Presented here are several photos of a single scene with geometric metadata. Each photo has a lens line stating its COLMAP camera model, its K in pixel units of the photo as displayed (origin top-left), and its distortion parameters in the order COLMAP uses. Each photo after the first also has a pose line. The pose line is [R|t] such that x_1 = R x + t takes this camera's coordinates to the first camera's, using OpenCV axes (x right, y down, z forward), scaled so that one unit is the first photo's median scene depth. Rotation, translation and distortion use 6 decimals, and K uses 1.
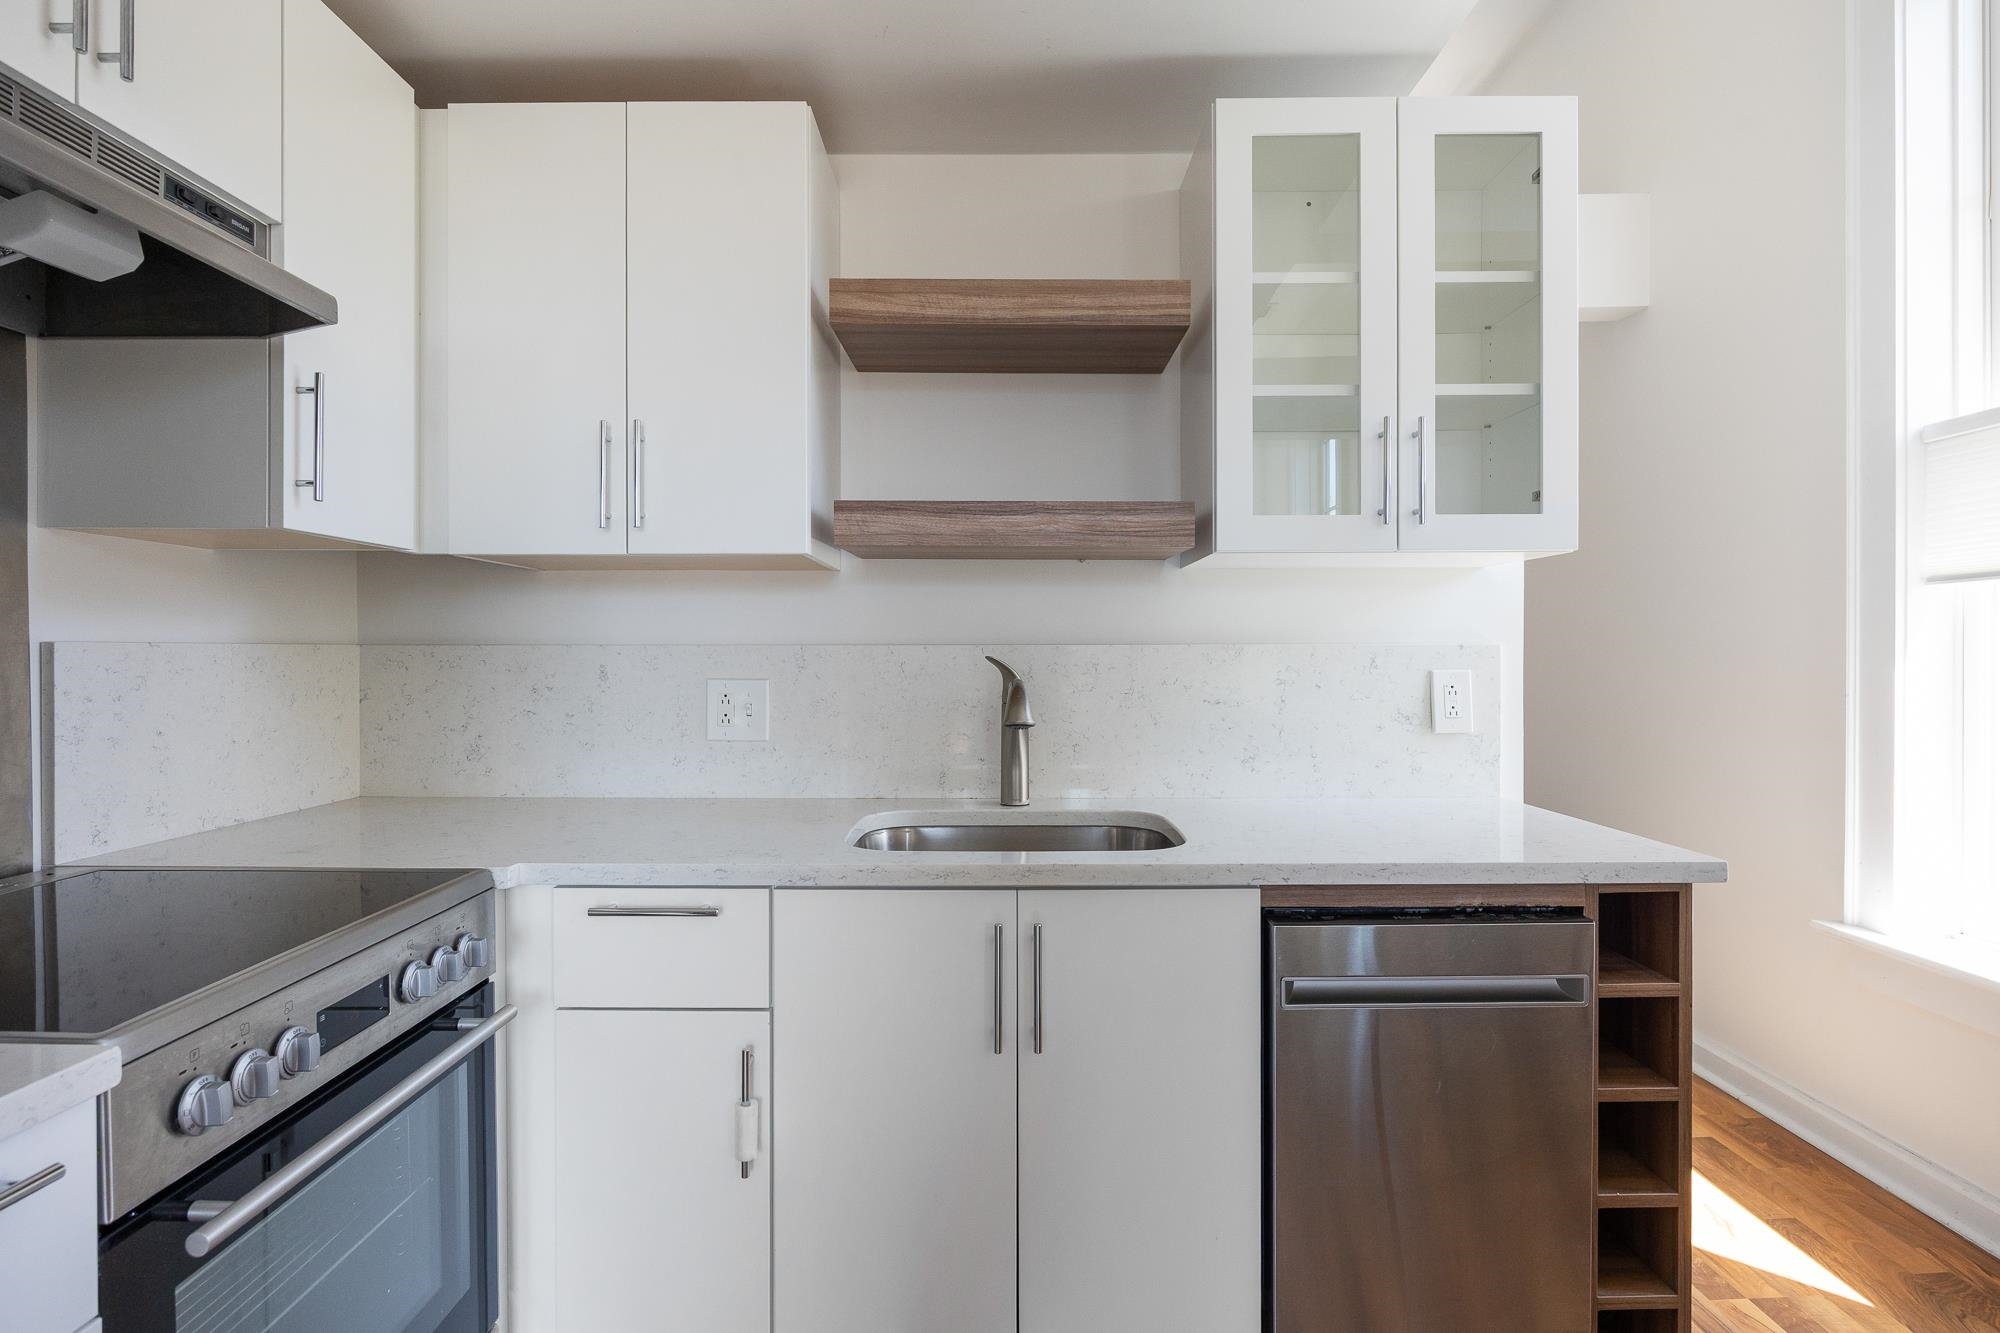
lens RADIAL K [[1008.2, 0, 999.8], [0, 1008.2, 653.5], [0, 0, 1]] dist [-0.009141, 0.002059]
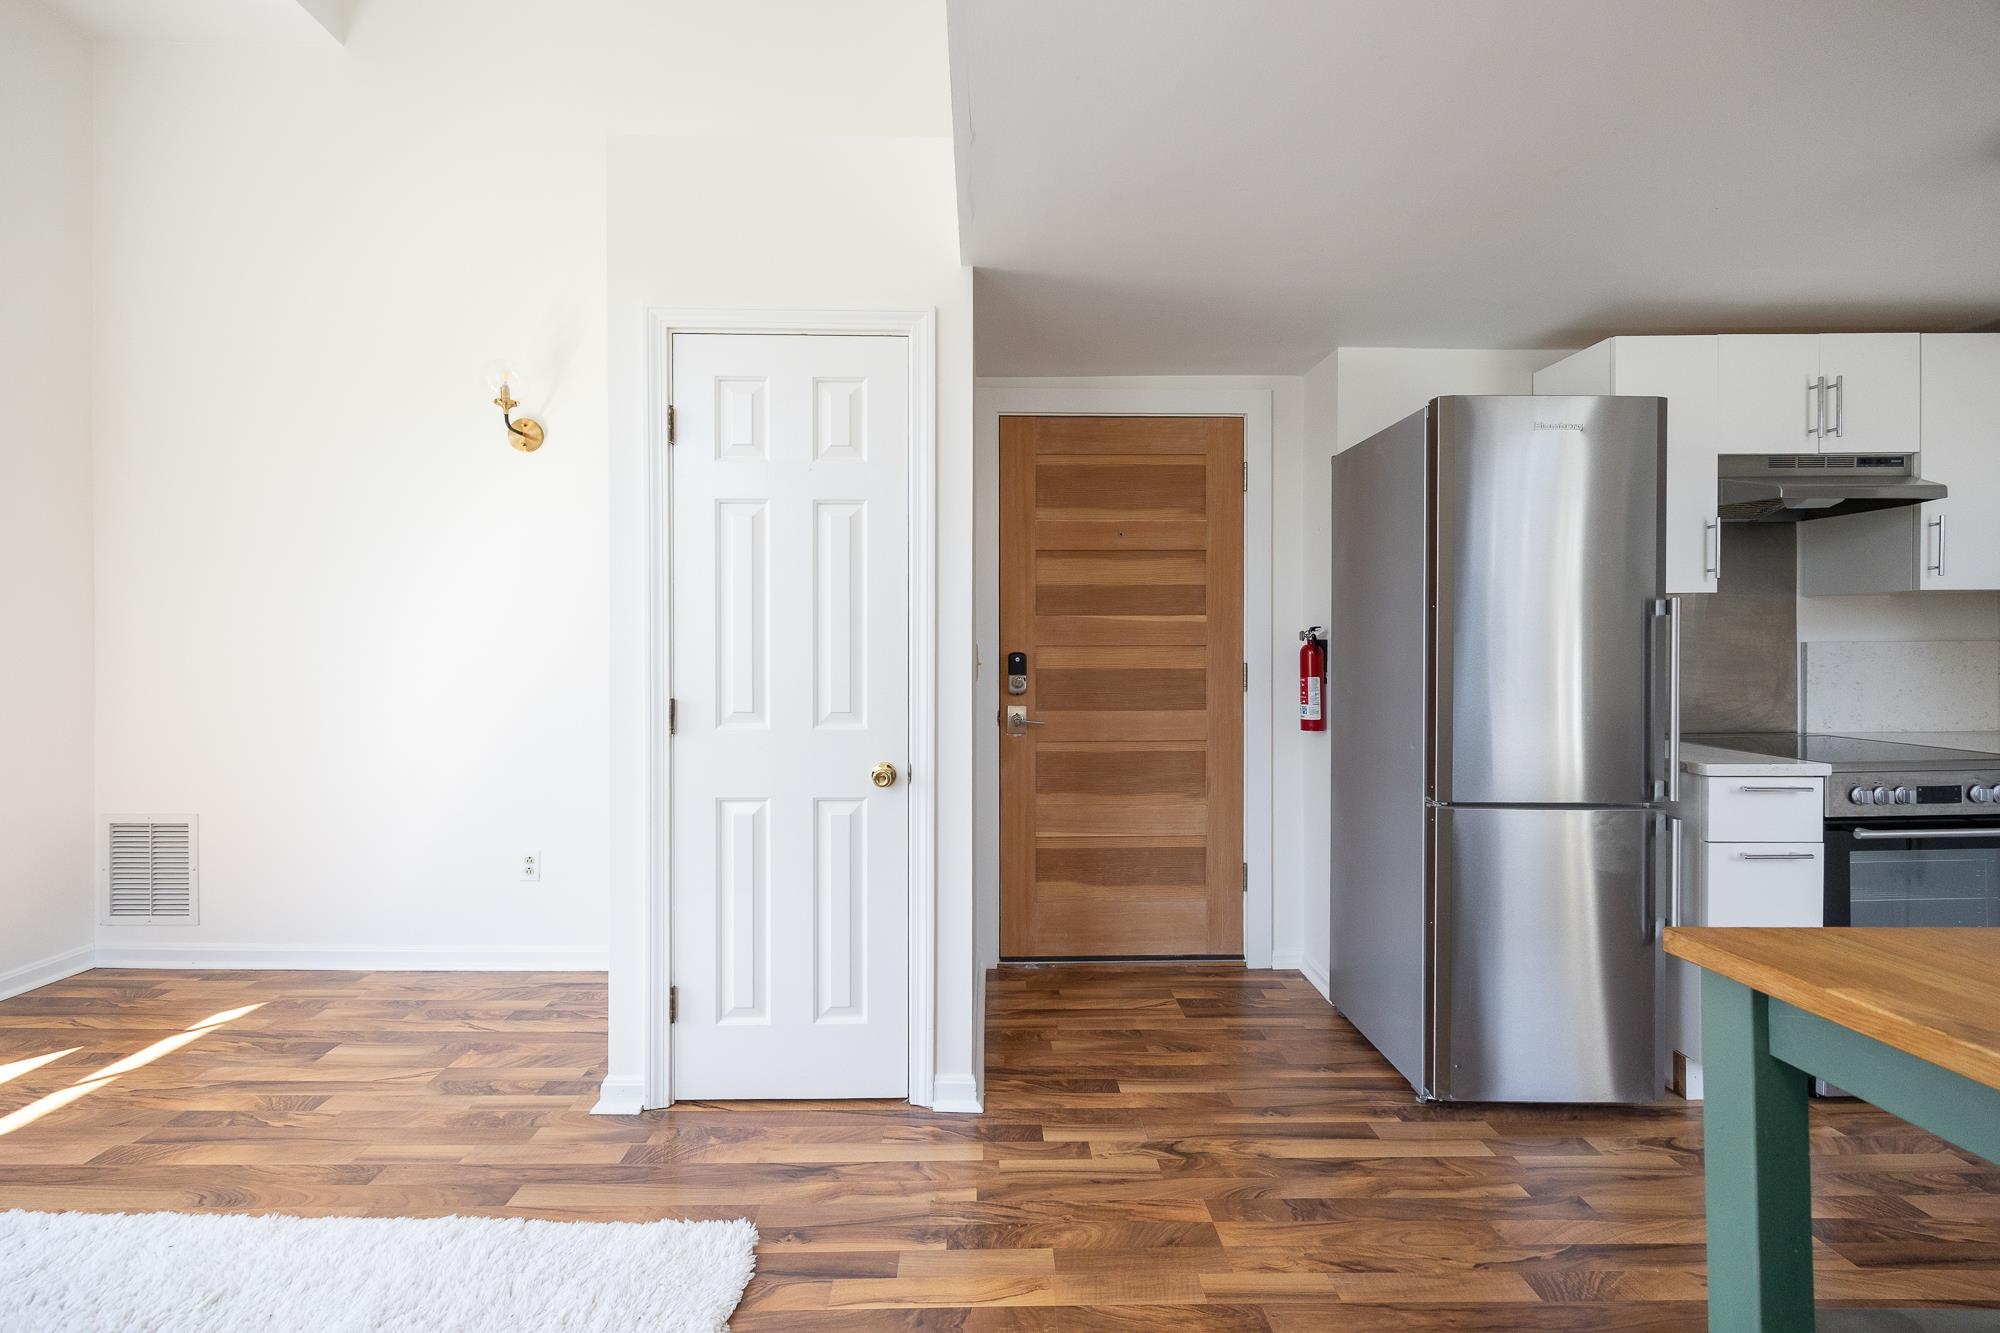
lens RADIAL K [[783.0, 0, 987.9], [0, 783.0, 648.3], [0, 0, 1]] dist [0.004872, -0.000898]
pose [[0.017397, 0.010544, -0.999793, 0.939930], [0.003832, 0.999936, 0.010612, -0.023390], [0.999841, -0.004016, 0.017356, -1.031742]]
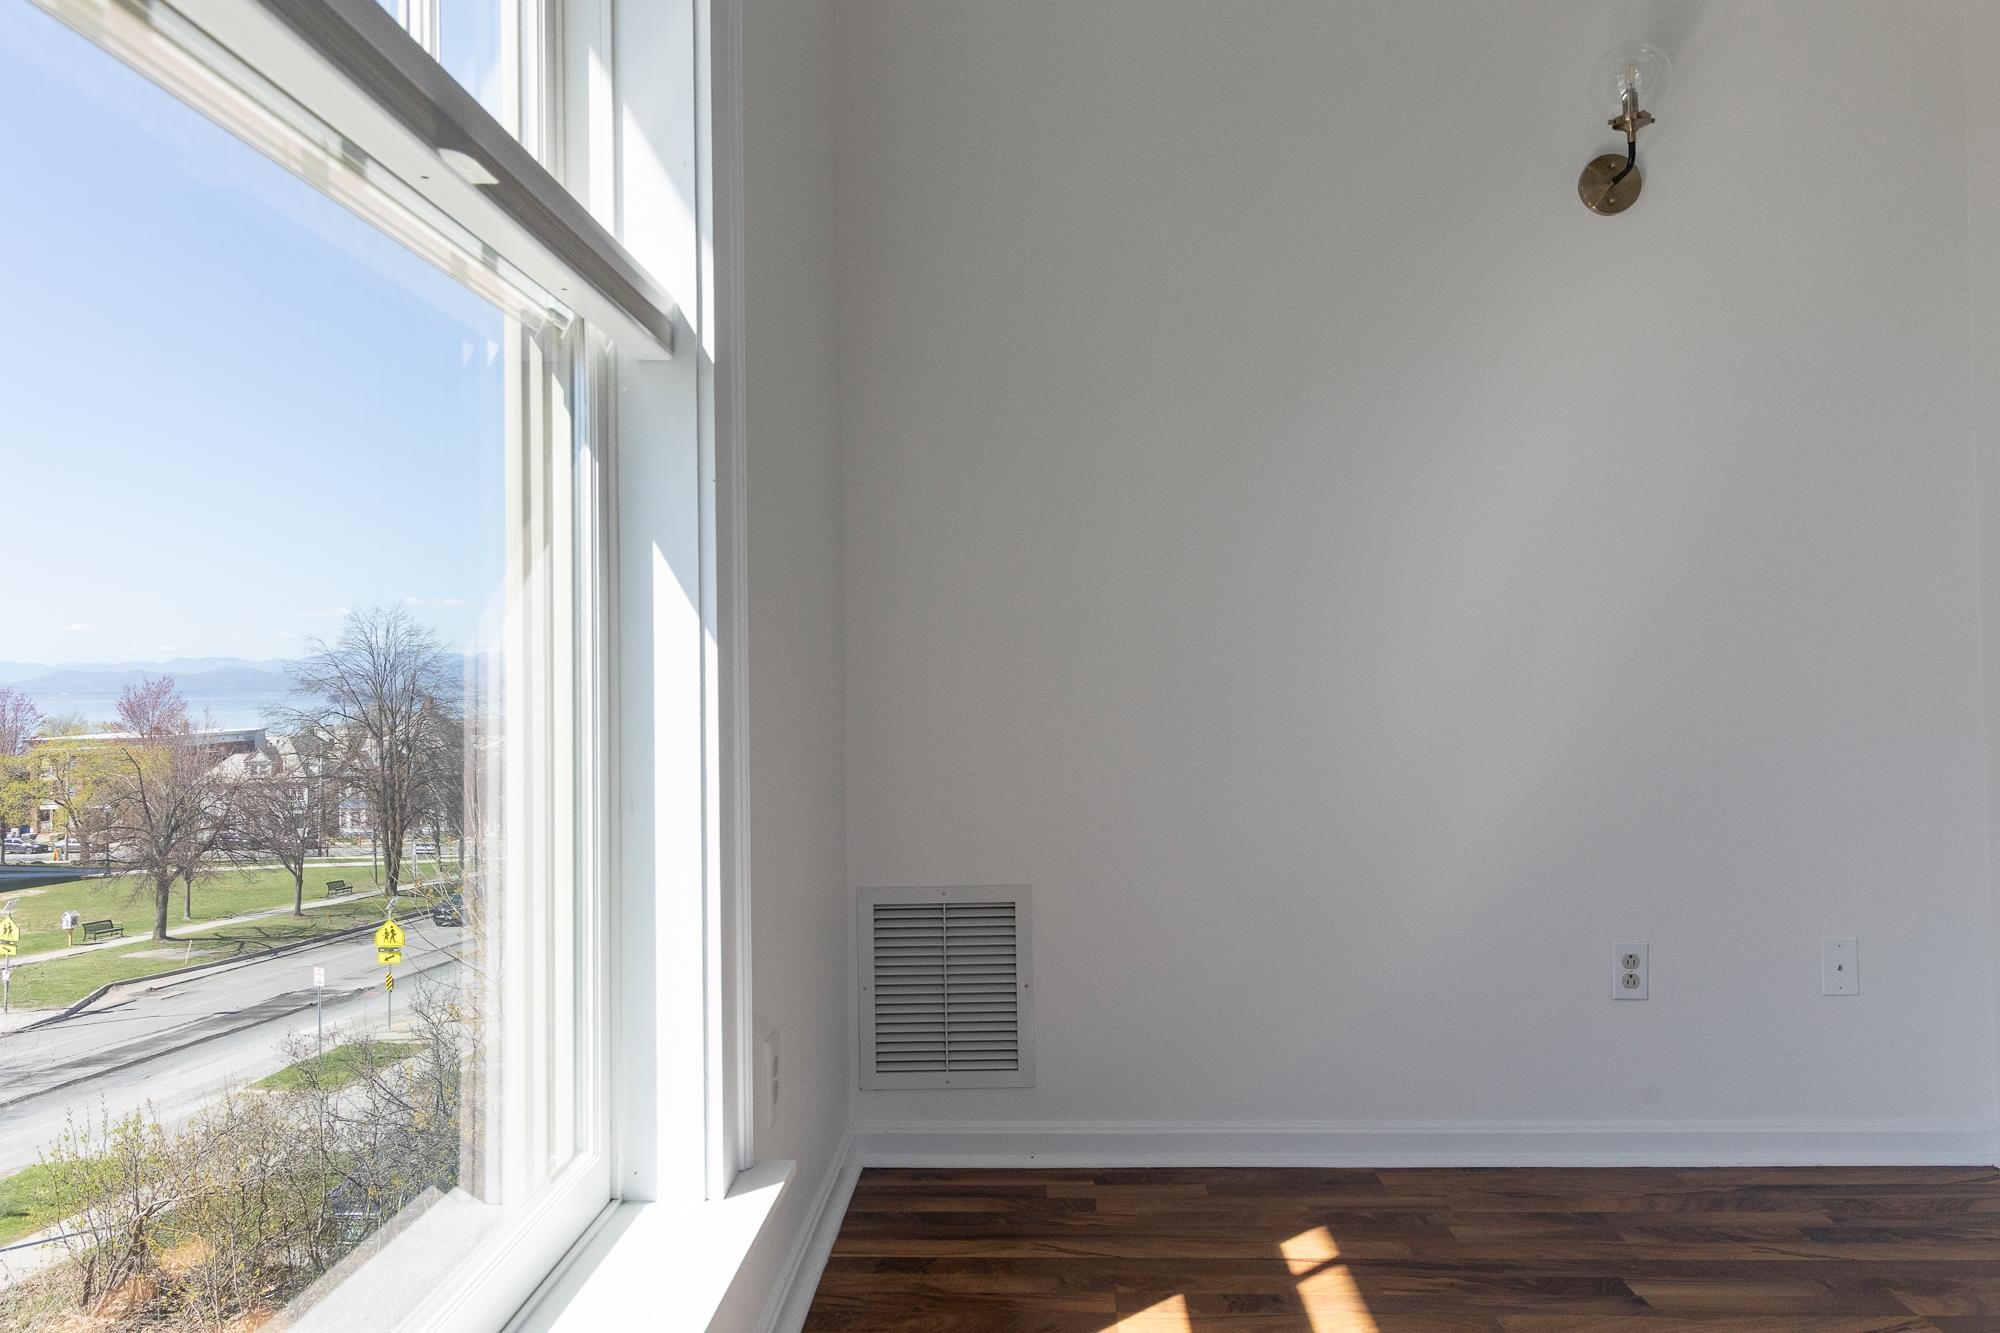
lens RADIAL K [[1399.7, 0, 1001.5], [0, 1399.7, 665.6], [0, 0, 1]] dist [0.008191, -0.003081]
pose [[-0.011147, -0.011944, -0.999867, 0.875252], [0.025076, 0.999611, -0.012221, 0.129335], [0.999623, -0.025209, -0.010843, -3.046298]]
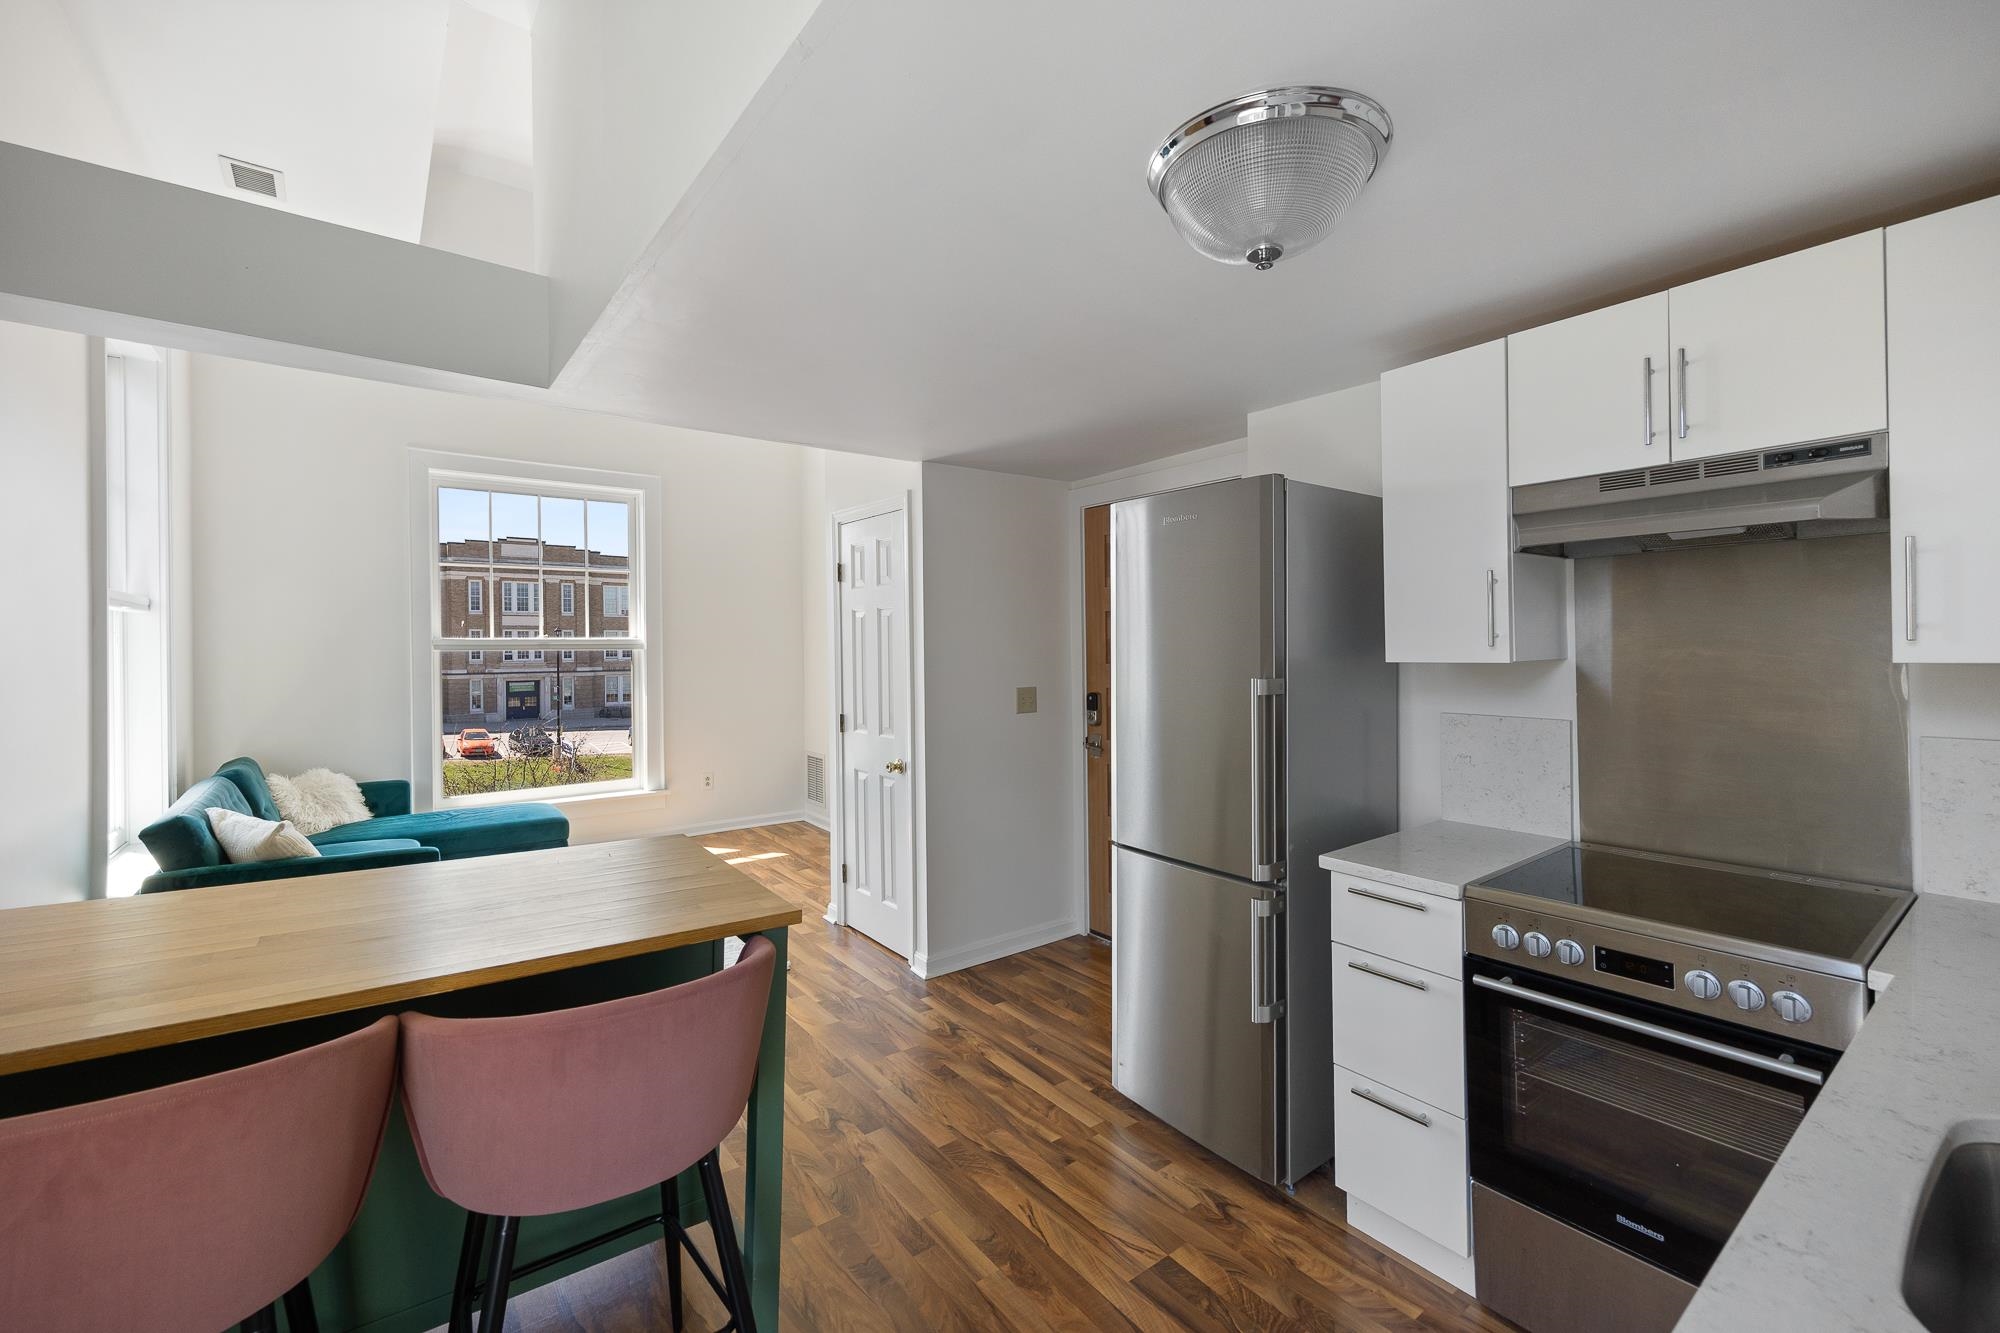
lens RADIAL K [[838.4, 0, 994.6], [0, 838.4, 644.9], [0, 0, 1]] dist [0.009599, -0.000058]
pose [[-0.802096, 0.016120, -0.596978, 0.830749], [0.017568, 0.999840, 0.003395, -0.165505], [0.596937, -0.007765, -0.802250, 1.129971]]
